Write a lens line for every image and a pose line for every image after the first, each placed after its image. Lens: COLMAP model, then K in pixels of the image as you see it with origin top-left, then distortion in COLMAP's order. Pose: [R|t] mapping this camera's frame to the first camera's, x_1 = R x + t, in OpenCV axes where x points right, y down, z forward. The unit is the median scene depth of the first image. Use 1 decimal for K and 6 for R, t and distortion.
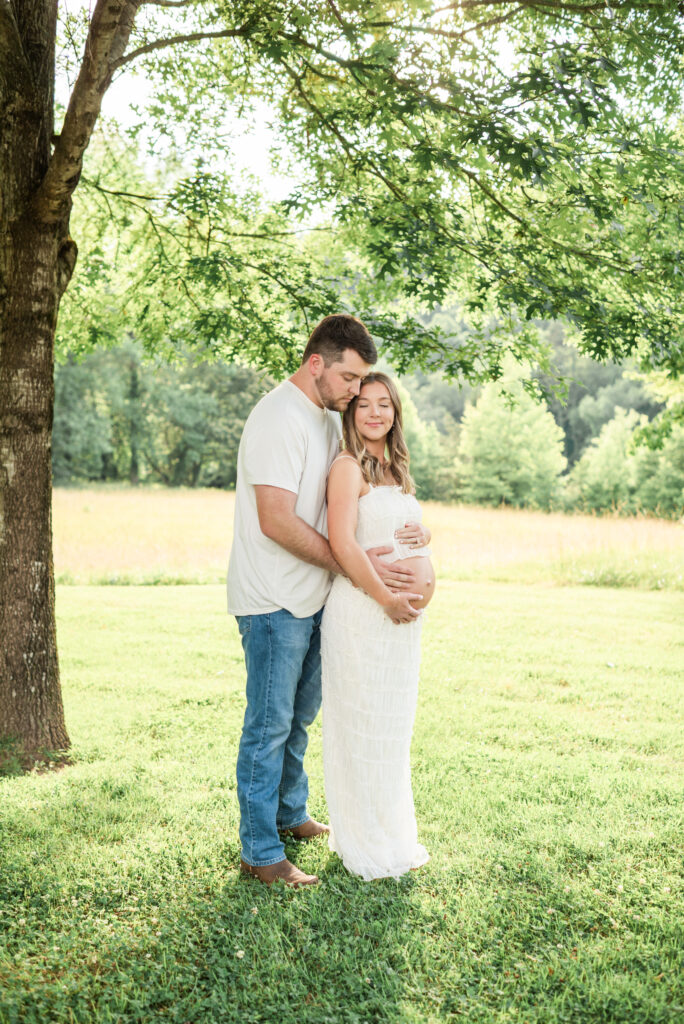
lens RADIAL K [[1010.3, 0, 342.0], [0, 1010.3, 512.0], [0, 0, 1]] dist [-0.098445, 0.071781]
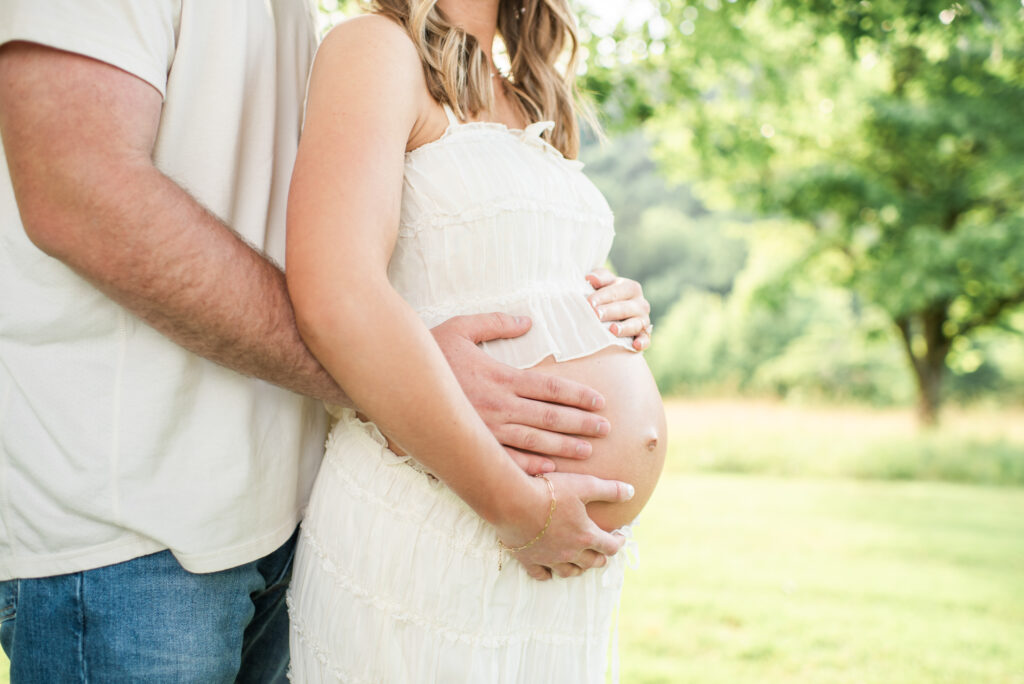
lens RADIAL K [[1010.3, 0, 513.4], [0, 1010.3, 339.6], [0, 0, 1]] dist [-0.098445, 0.071781]
pose [[0.992889, -0.014450, 0.118167, 0.012039], [0.022790, 0.997319, -0.069535, 0.059633], [-0.116846, 0.071733, 0.990556, 0.696070]]
